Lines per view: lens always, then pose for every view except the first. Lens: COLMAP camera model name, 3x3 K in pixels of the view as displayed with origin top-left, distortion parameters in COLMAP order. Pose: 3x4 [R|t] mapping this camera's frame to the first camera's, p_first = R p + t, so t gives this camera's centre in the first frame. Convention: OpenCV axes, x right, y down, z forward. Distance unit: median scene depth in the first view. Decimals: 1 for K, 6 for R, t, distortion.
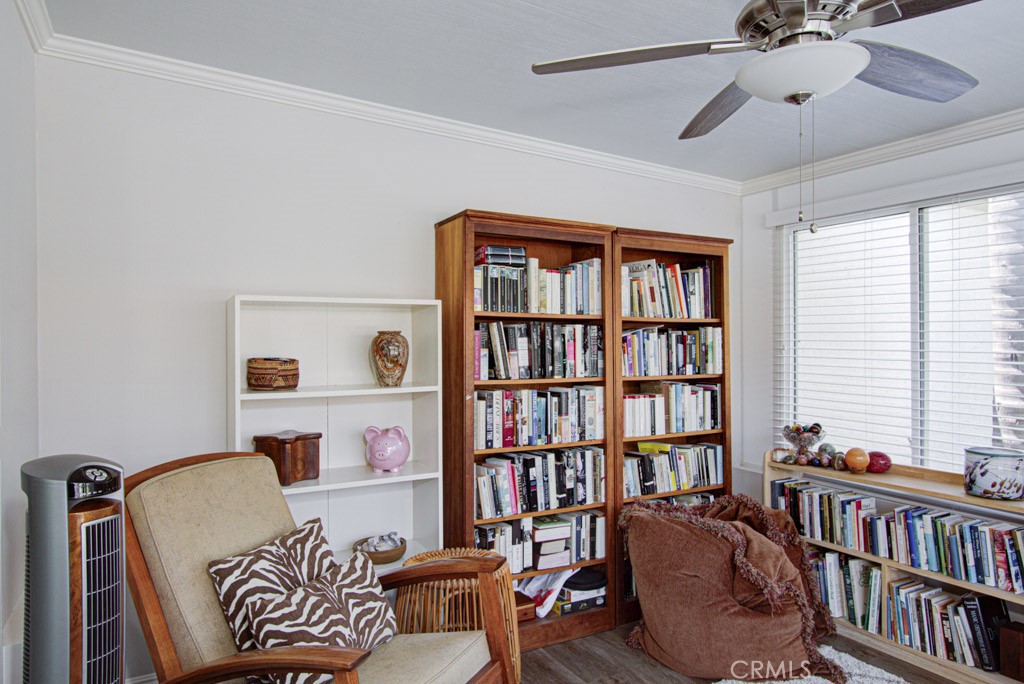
lens RADIAL K [[637.2, 0, 512.0], [0, 637.2, 342.0], [0, 0, 1]] dist [0.003165, 0.000075]
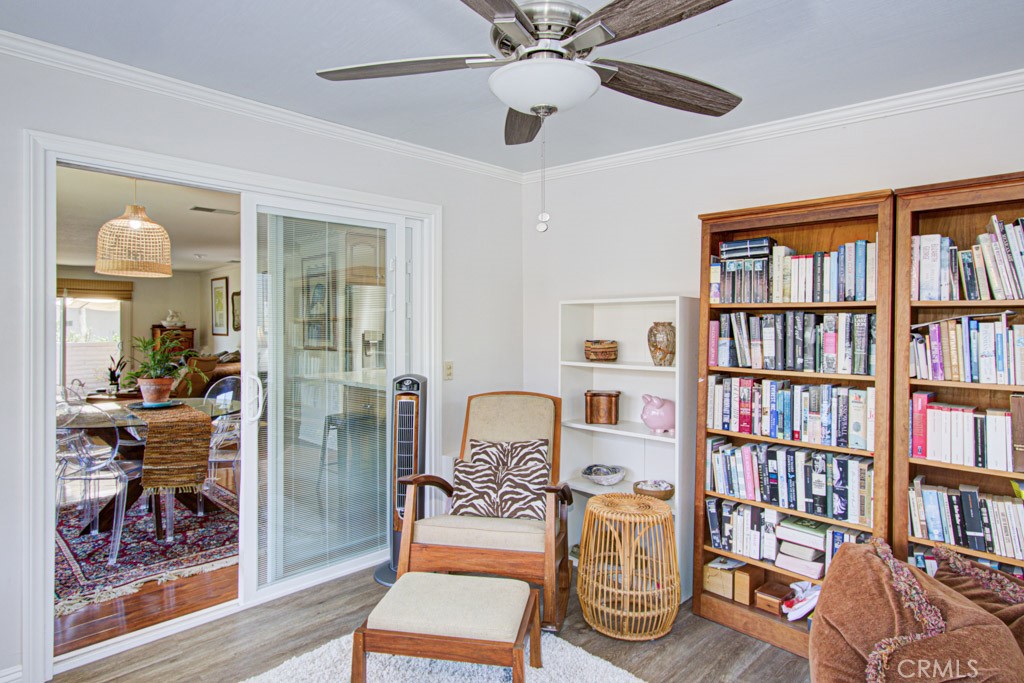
lens RADIAL K [[573.4, 0, 511.9], [0, 573.4, 327.6], [0, 0, 1]] dist [0.000936, 0.001057]
pose [[0.280625, 0.008104, -0.959783, 0.766452], [-0.002672, 0.999967, 0.007662, -0.012858], [0.959814, 0.000415, 0.280637, 0.364249]]
